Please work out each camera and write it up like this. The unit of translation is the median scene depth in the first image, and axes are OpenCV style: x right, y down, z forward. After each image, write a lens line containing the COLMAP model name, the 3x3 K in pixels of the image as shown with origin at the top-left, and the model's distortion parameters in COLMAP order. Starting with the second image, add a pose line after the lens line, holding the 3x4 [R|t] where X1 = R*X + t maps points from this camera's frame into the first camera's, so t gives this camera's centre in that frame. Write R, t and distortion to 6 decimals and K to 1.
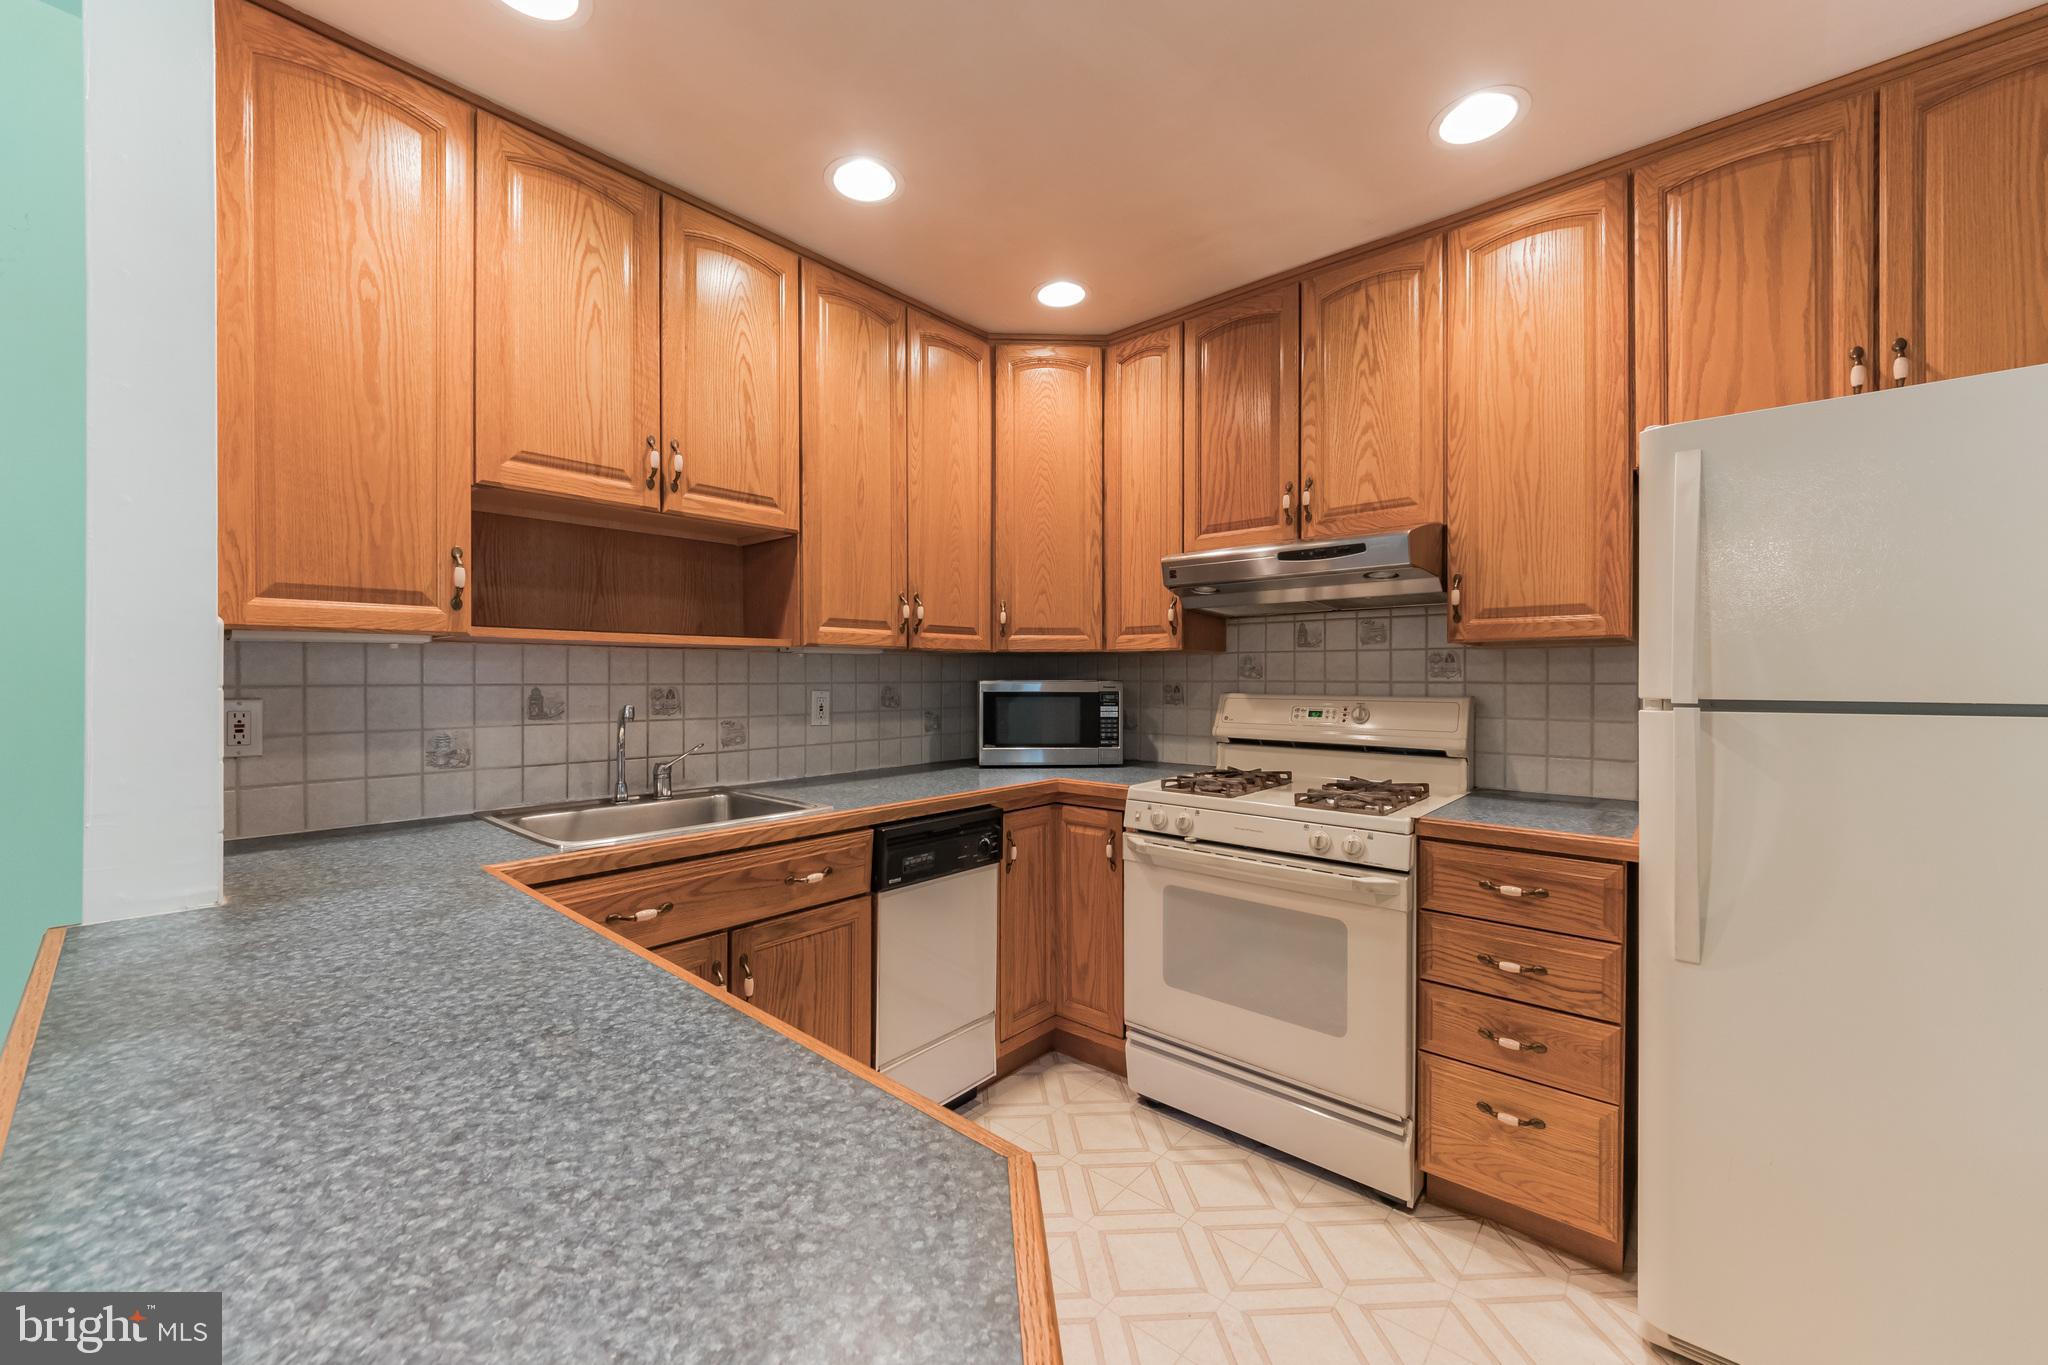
lens RADIAL K [[787.3, 0, 1030.5], [0, 787.3, 682.4], [0, 0, 1]] dist [0.001509, 0.000000]
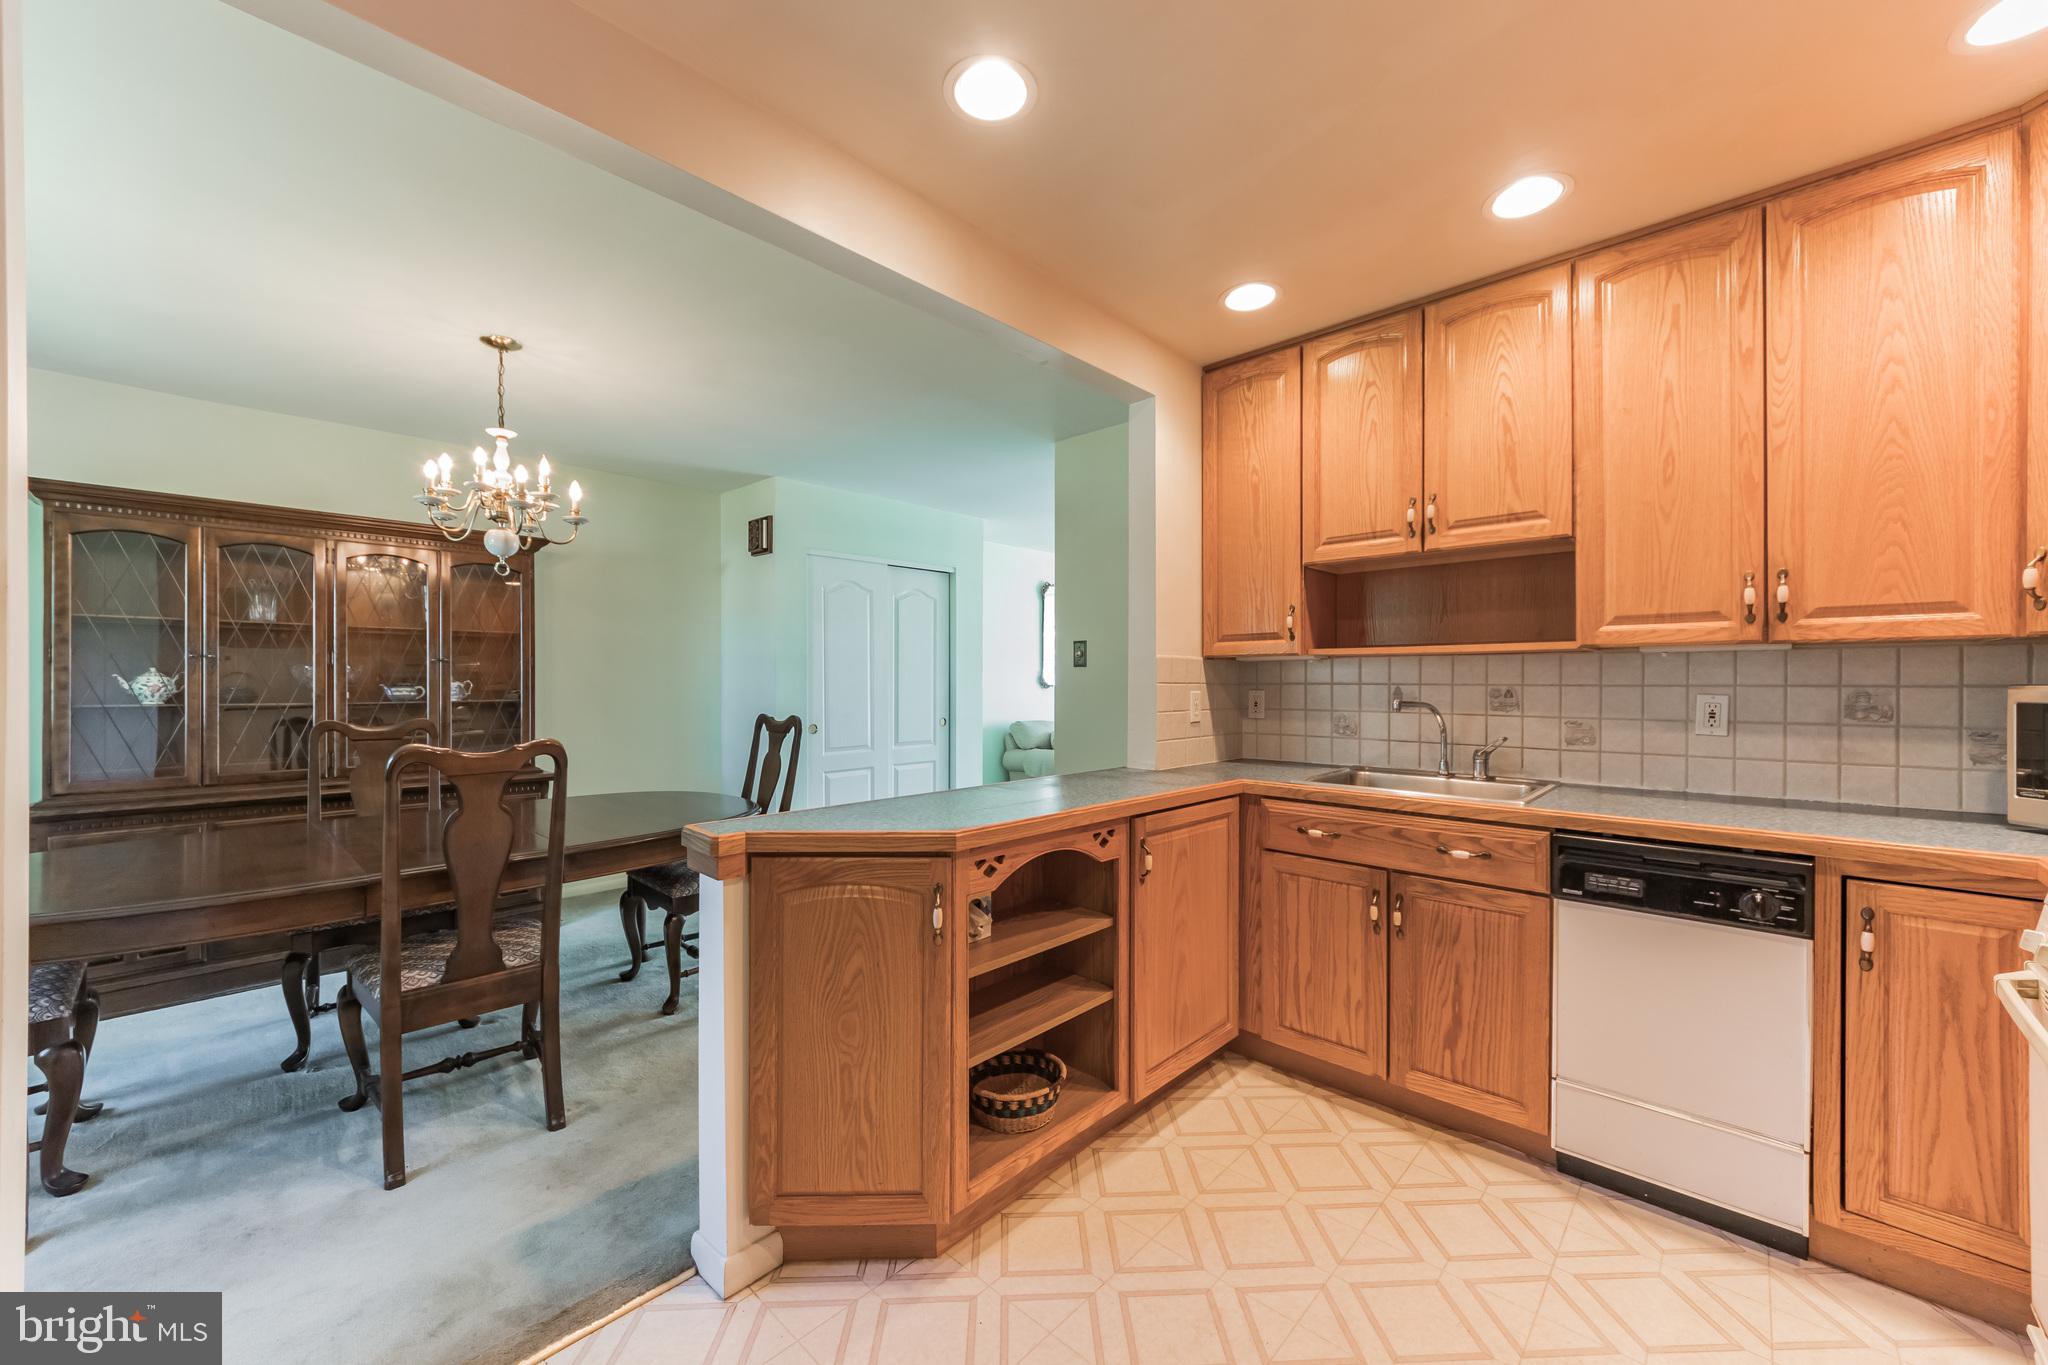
lens RADIAL K [[787.3, 0, 1030.9], [0, 787.3, 681.2], [0, 0, 1]] dist [0.001509, 0.000000]
pose [[-0.035610, 0.000934, -0.999365, 0.777760], [-0.006862, 0.999976, 0.001179, 0.000088], [0.999342, 0.006900, -0.035603, 0.363927]]
